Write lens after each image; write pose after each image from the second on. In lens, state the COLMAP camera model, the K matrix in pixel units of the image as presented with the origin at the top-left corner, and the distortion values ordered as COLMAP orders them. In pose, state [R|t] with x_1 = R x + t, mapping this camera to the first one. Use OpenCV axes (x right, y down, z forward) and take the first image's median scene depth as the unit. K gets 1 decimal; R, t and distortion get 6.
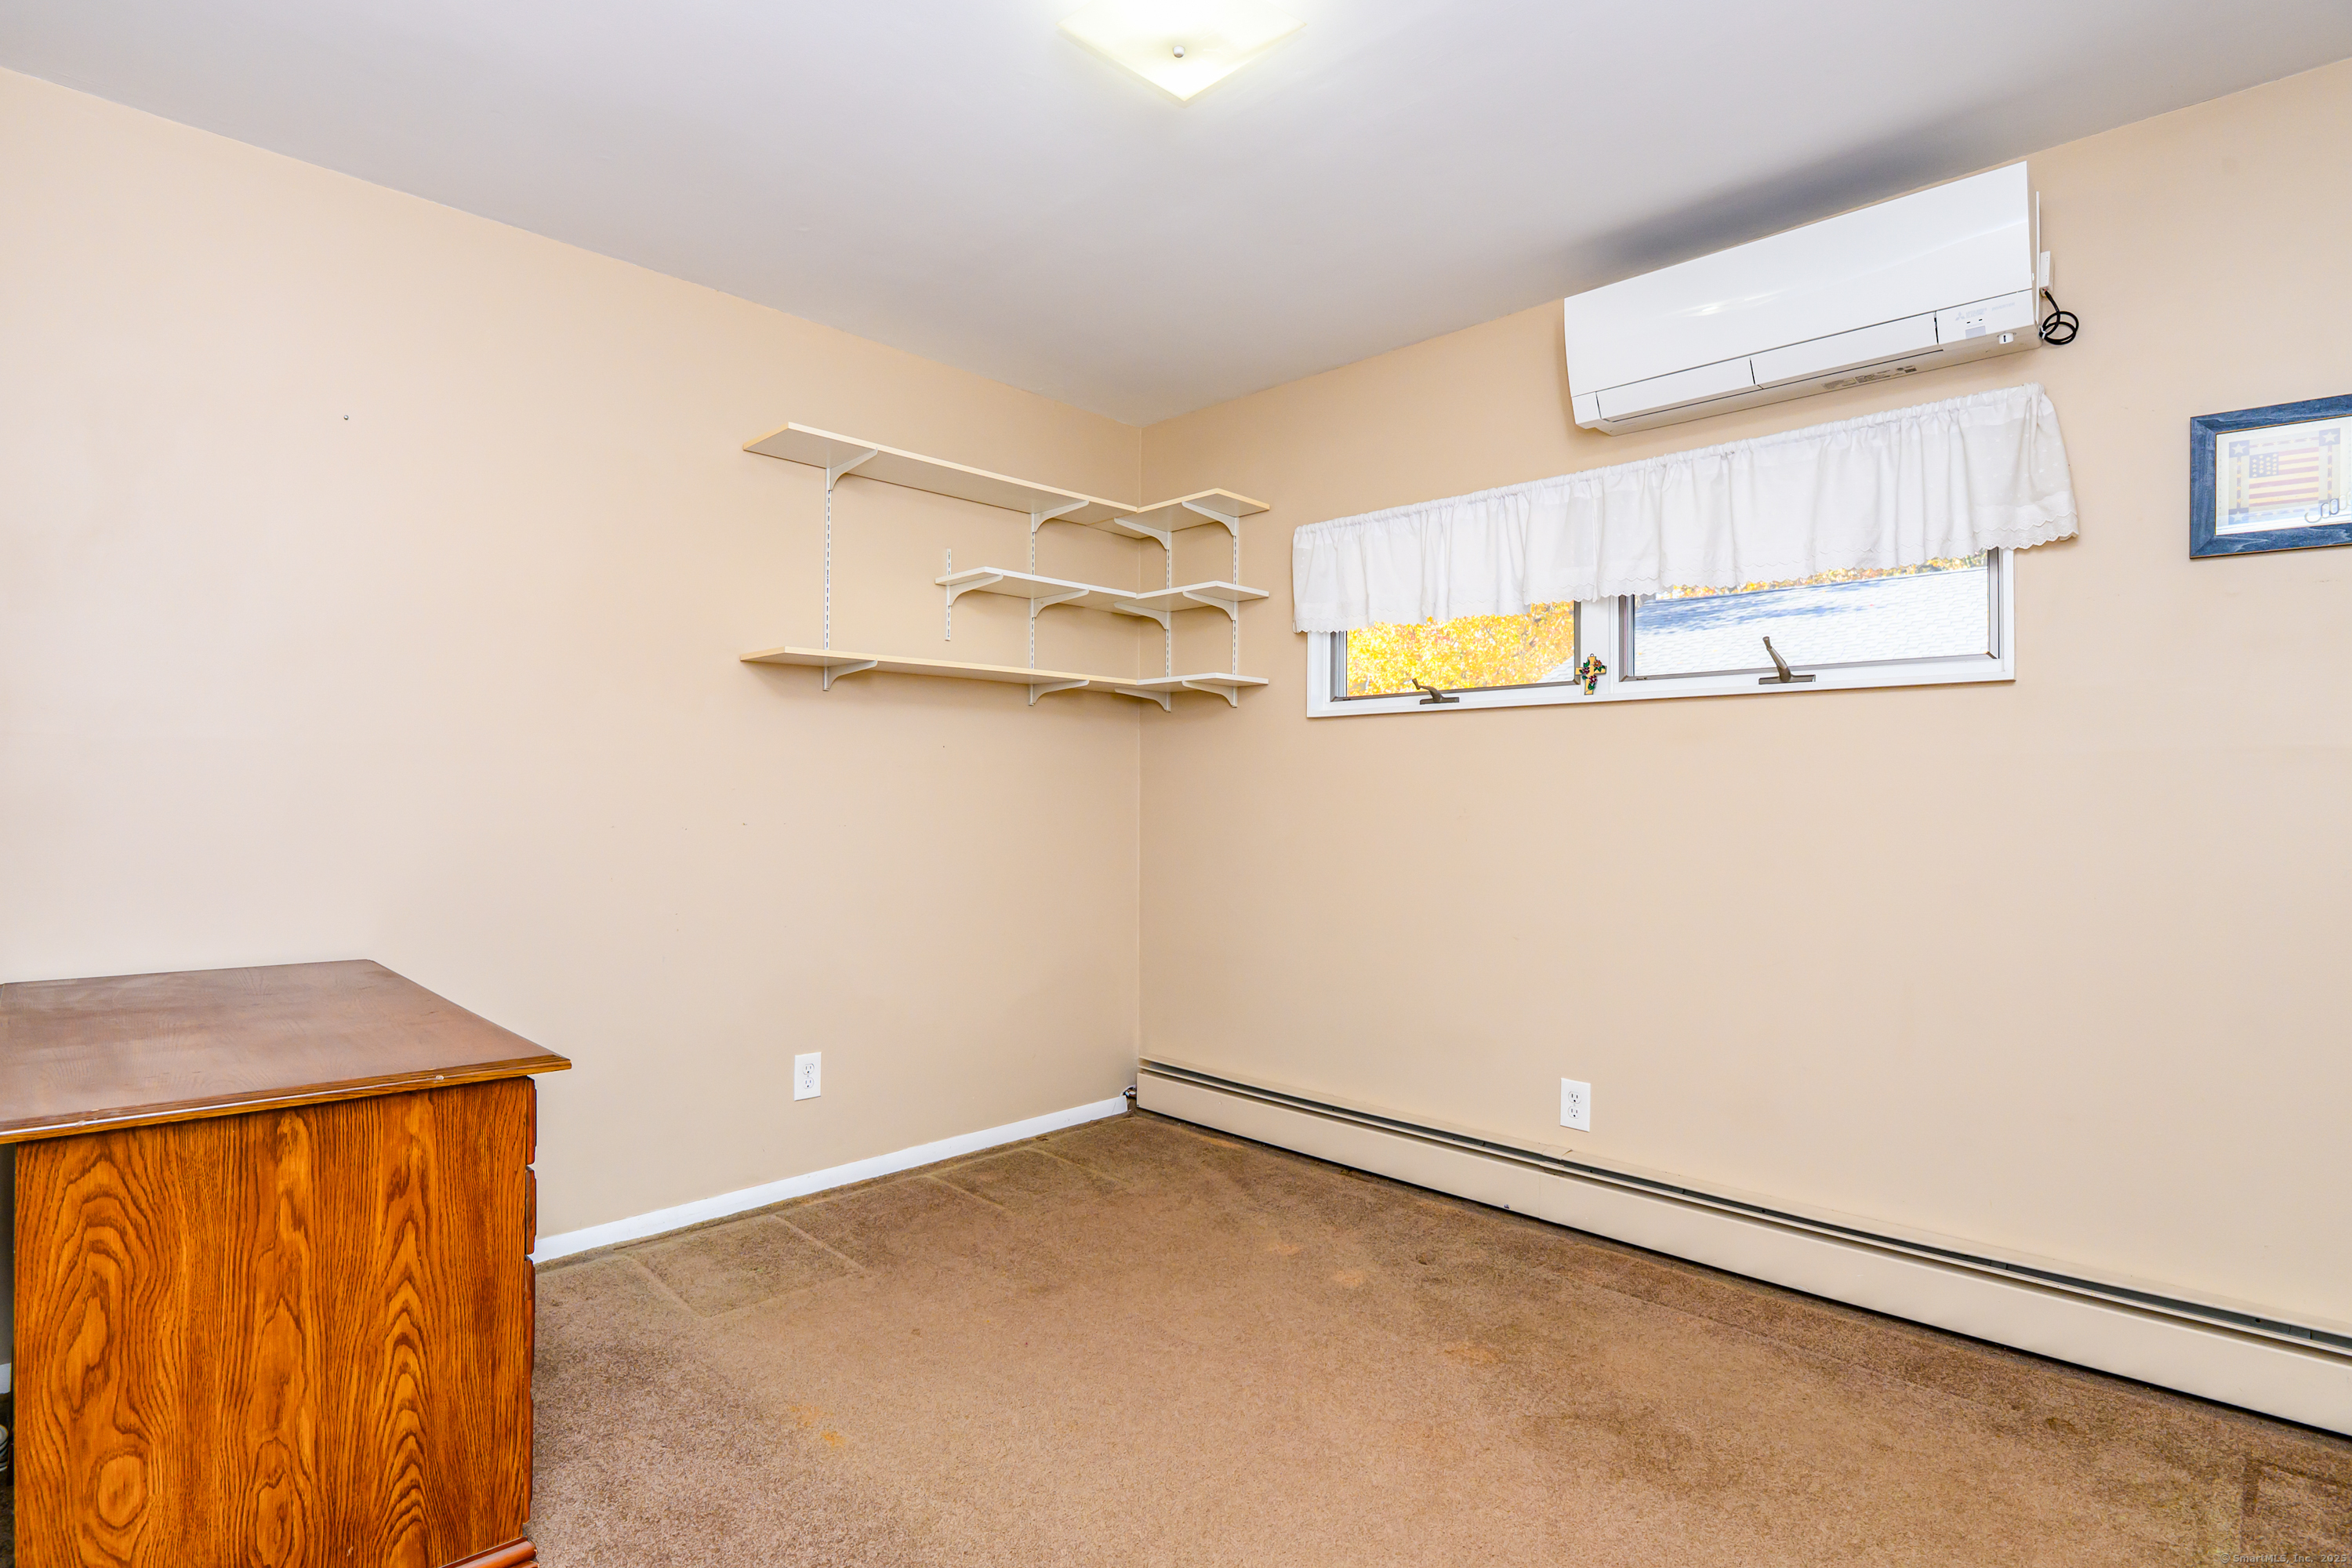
lens RADIAL K [[1158.6, 0, 1179.8], [0, 1158.6, 784.2], [0, 0, 1]] dist [-0.019455, -0.005554]
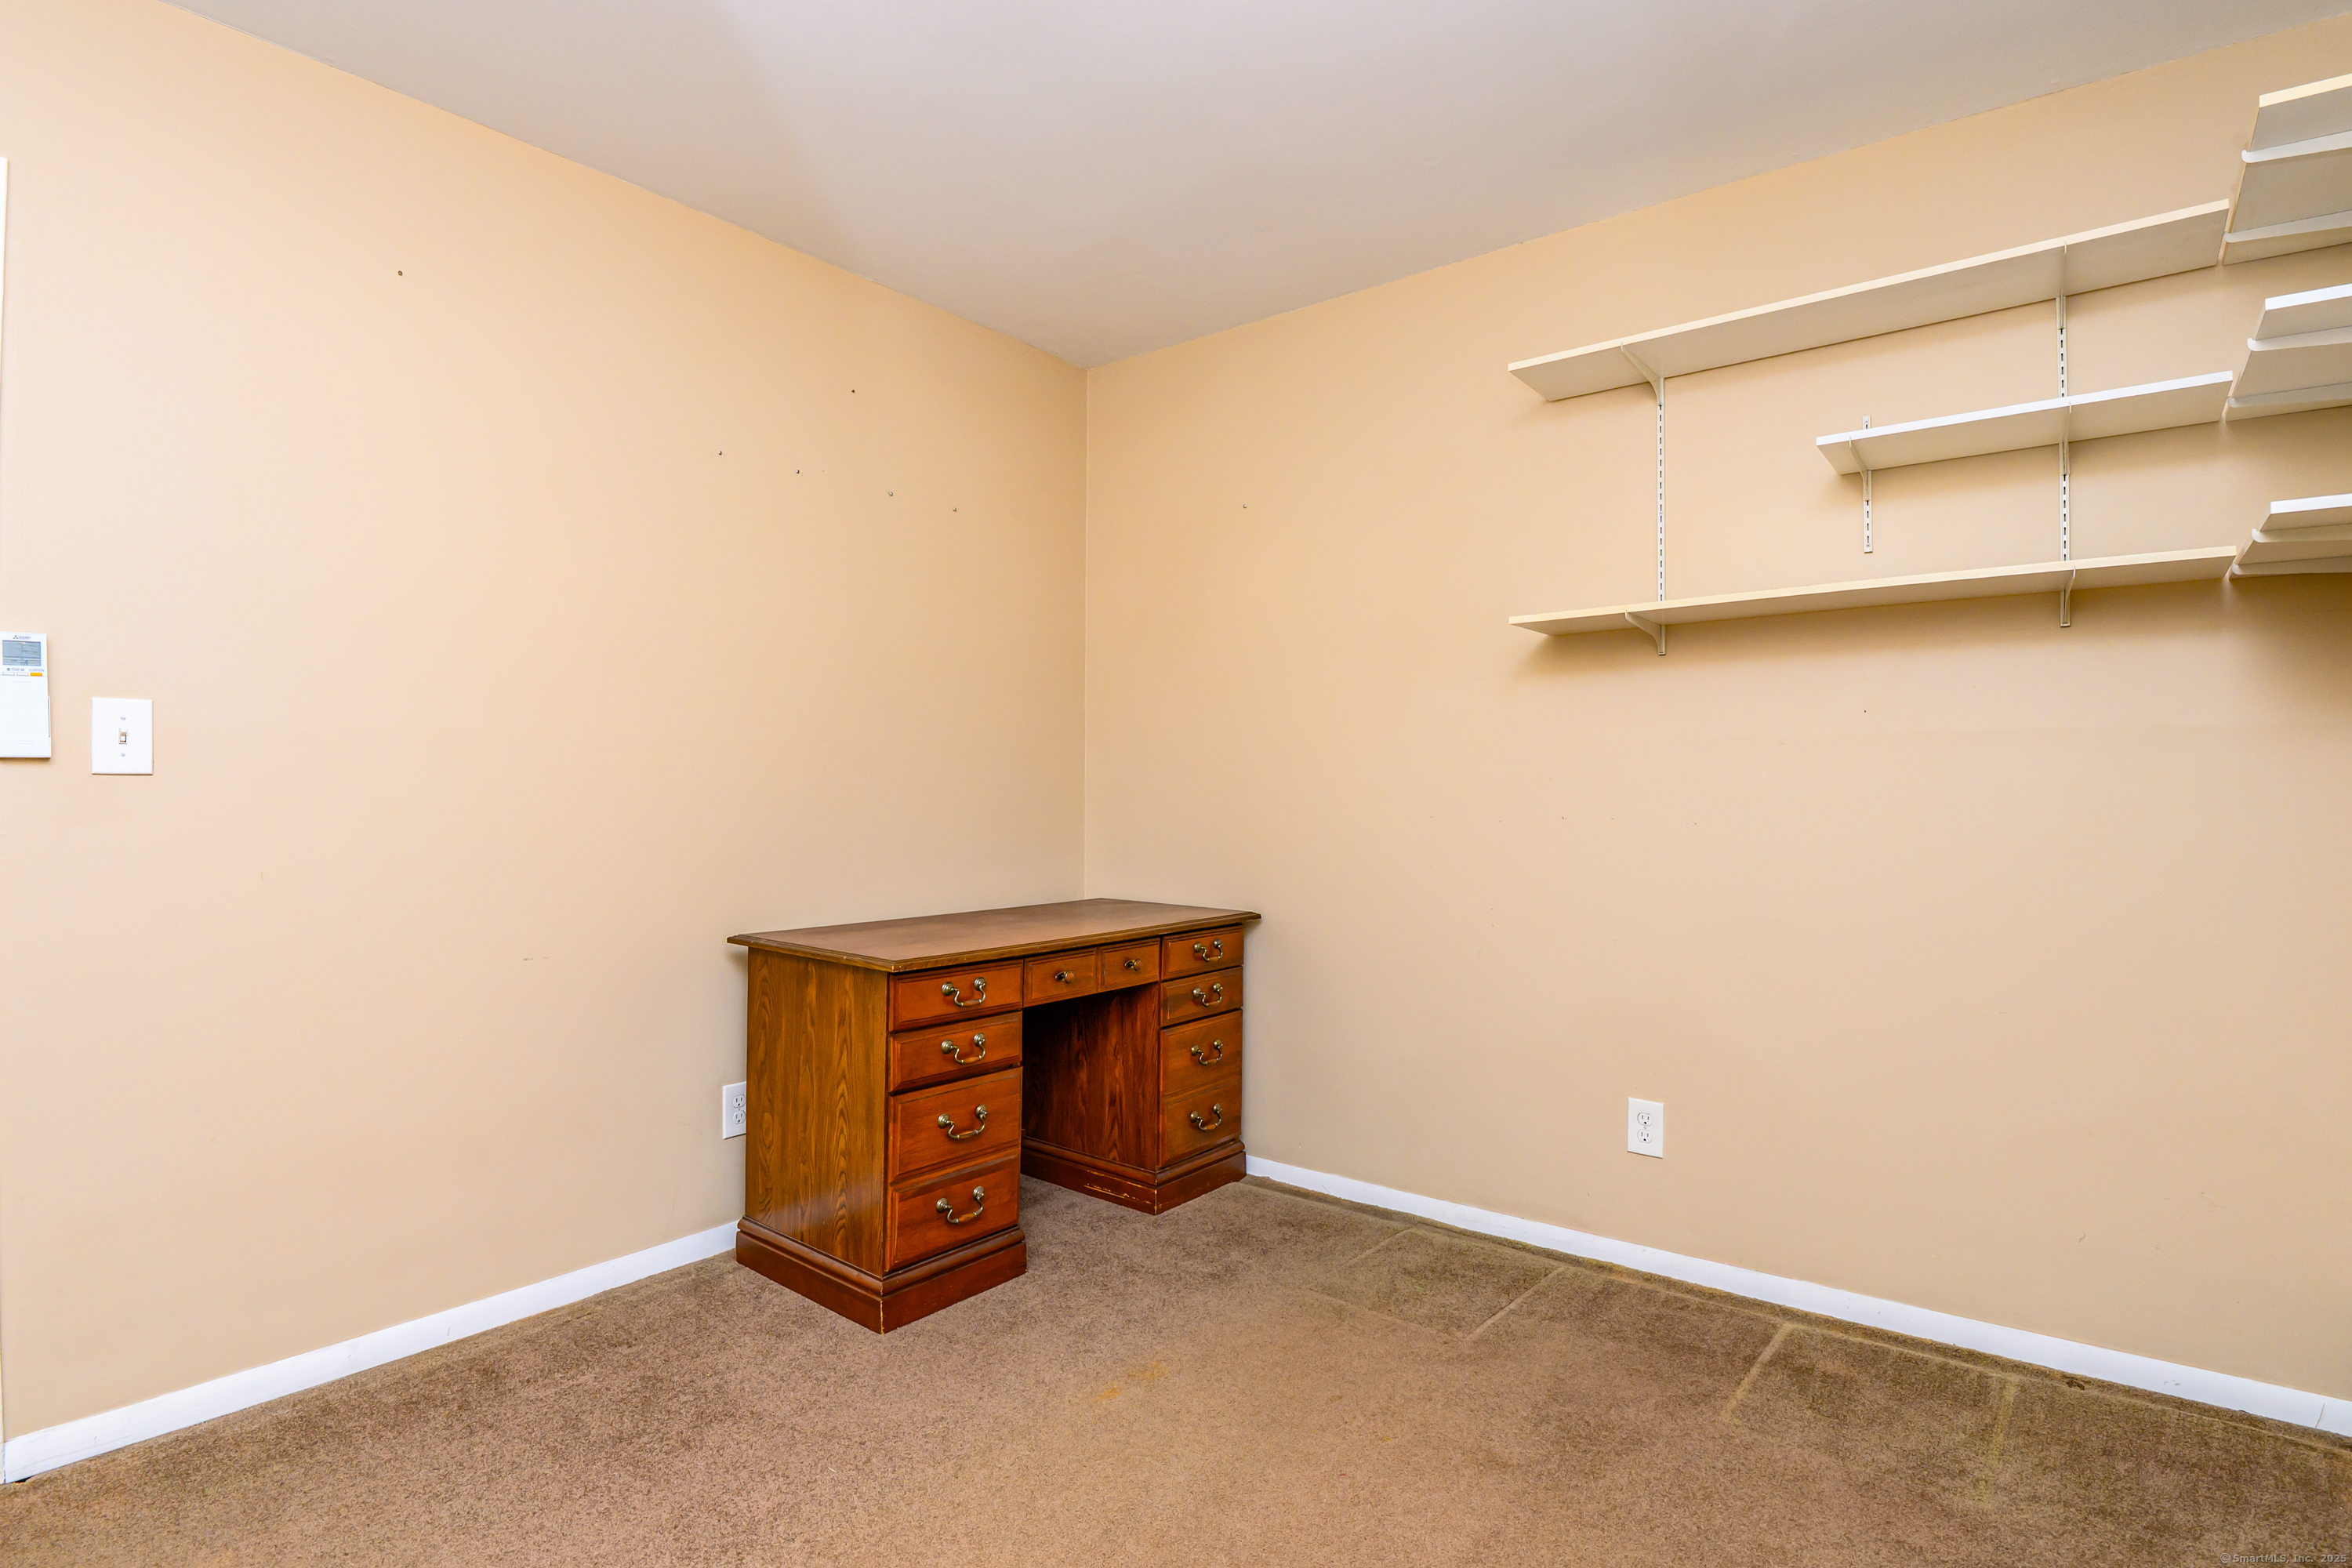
lens RADIAL K [[1158.6, 0, 1170.7], [0, 1158.6, 785.5], [0, 0, 1]] dist [-0.019455, -0.005554]
pose [[0.090351, -0.015226, -0.995794, 1.067221], [0.011723, 0.999830, -0.014224, 0.040882], [0.995841, -0.010388, 0.090515, 1.358438]]
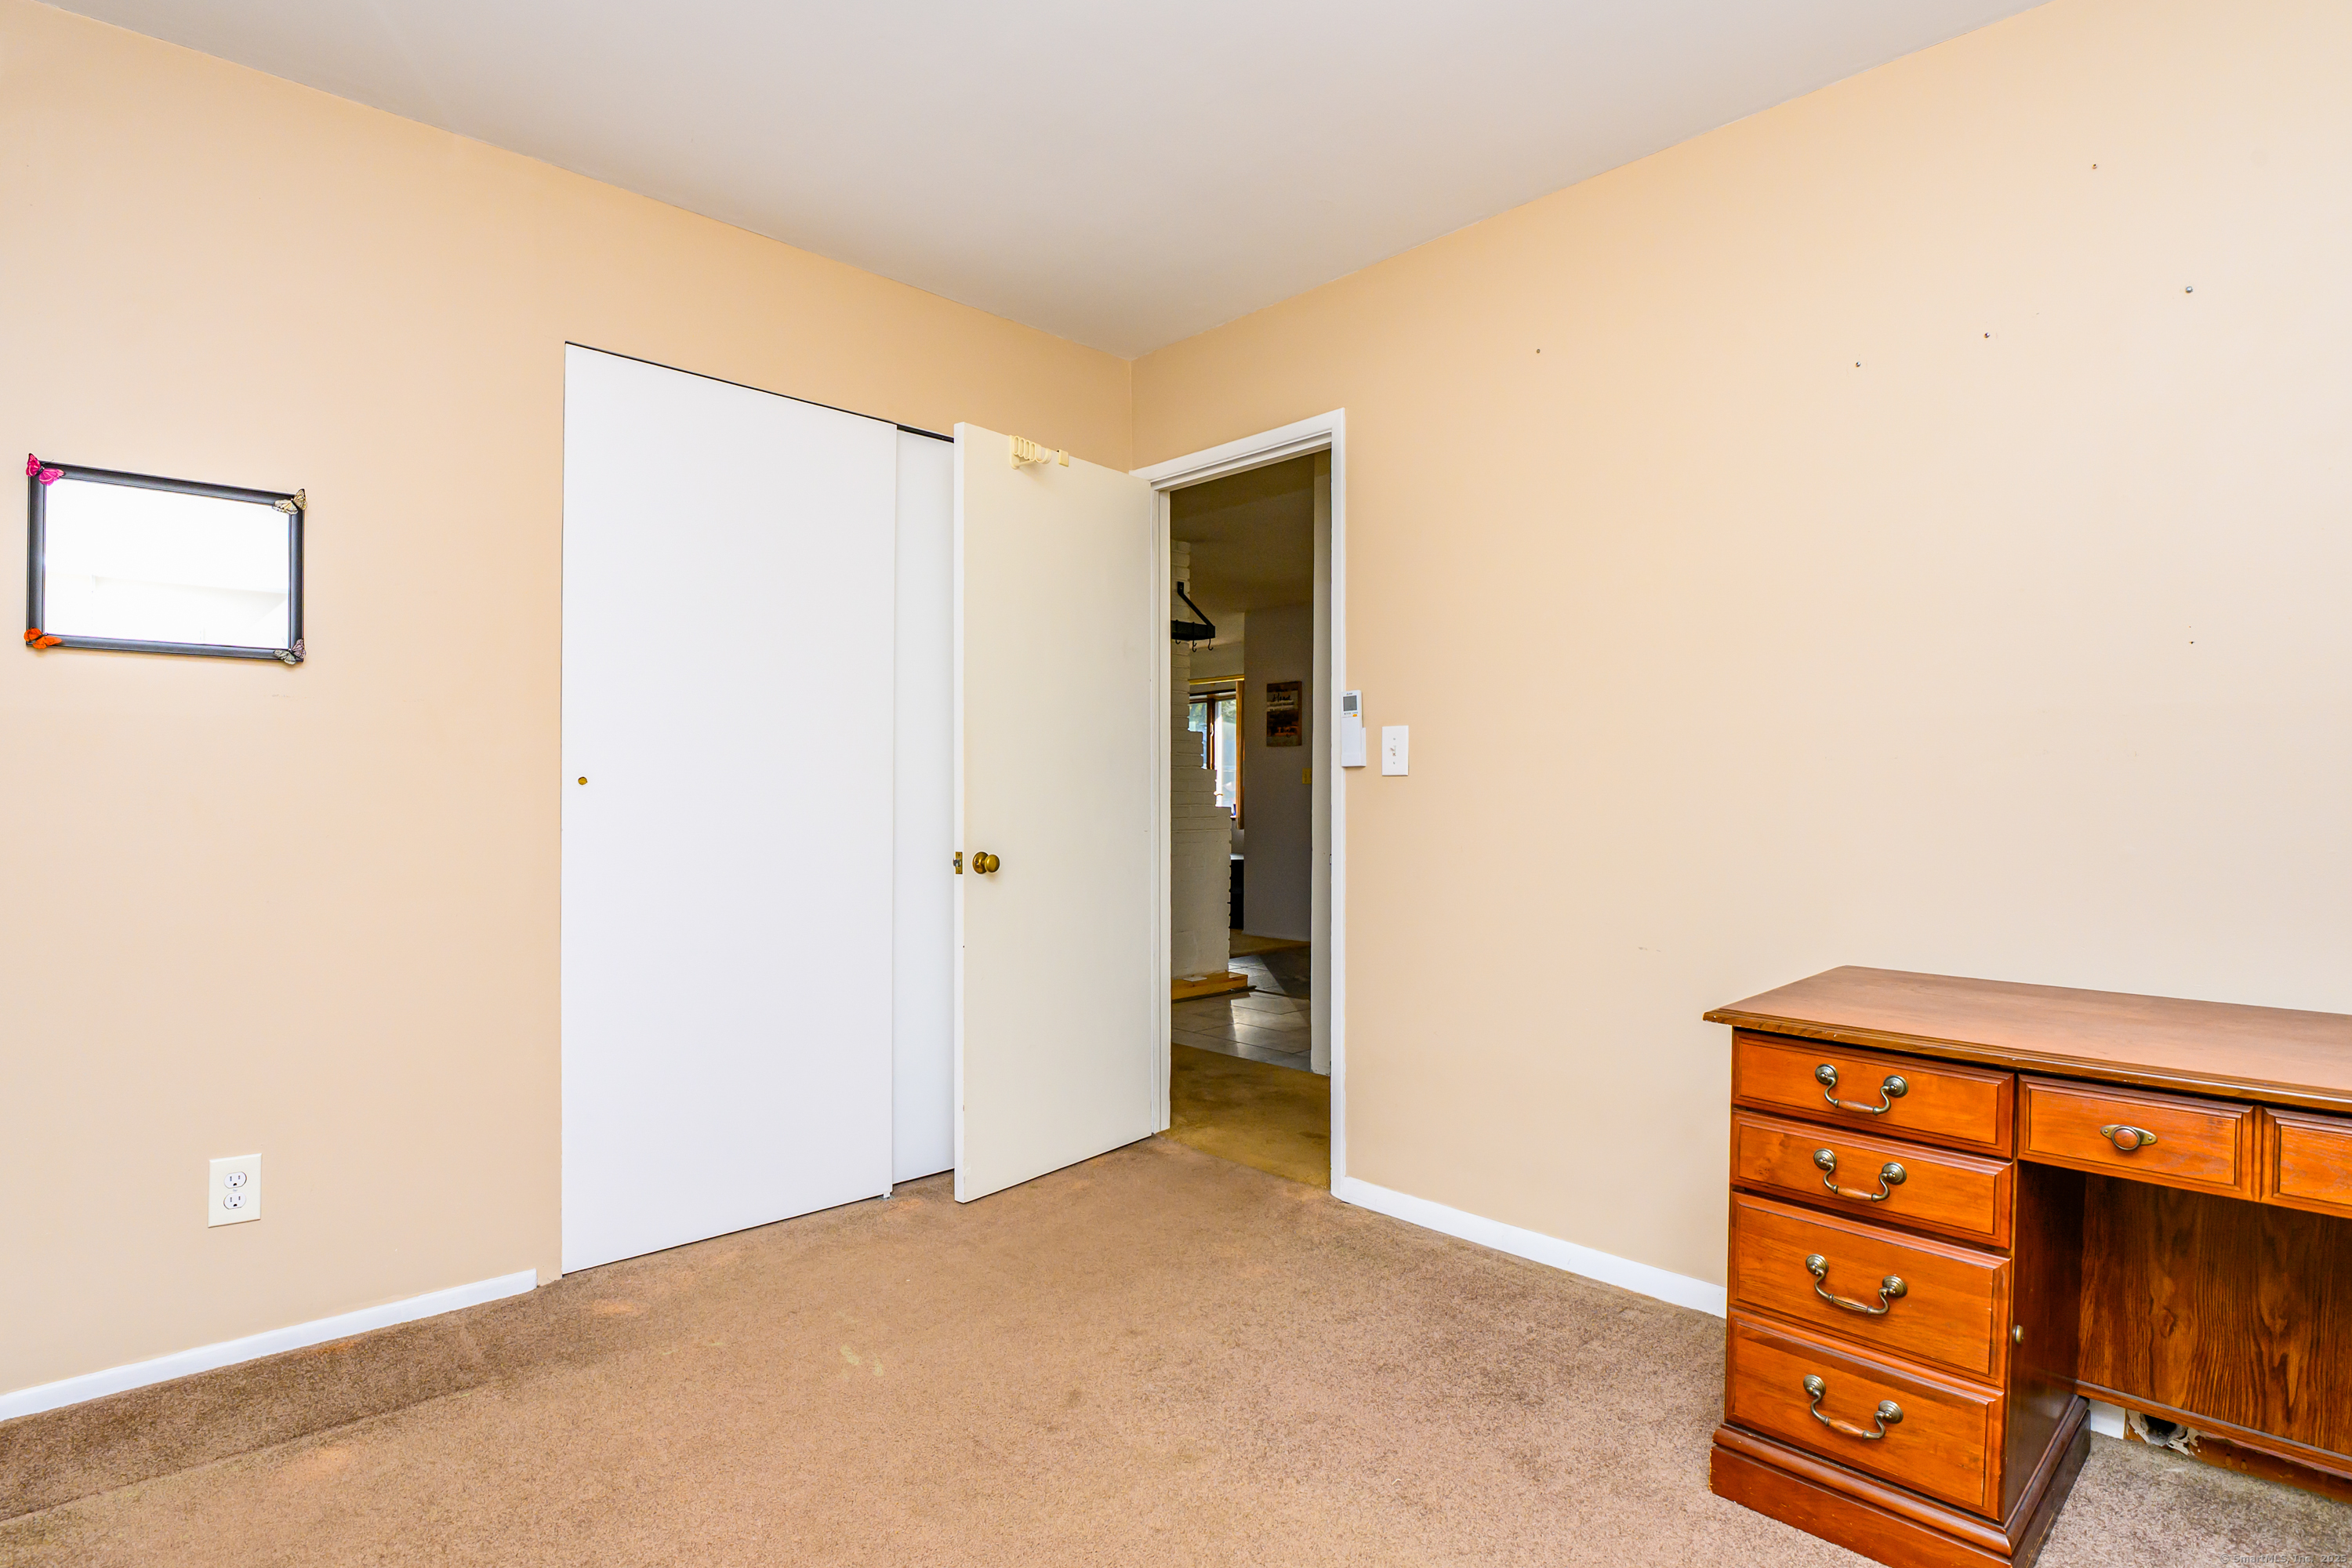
lens RADIAL K [[1158.6, 0, 1174.6], [0, 1158.6, 796.8], [0, 0, 1]] dist [-0.019455, -0.005554]
pose [[-0.999457, -0.015529, 0.029046, -0.047685], [-0.015848, 0.999816, -0.010784, 0.060461], [-0.028873, -0.011238, -0.999520, 2.352824]]
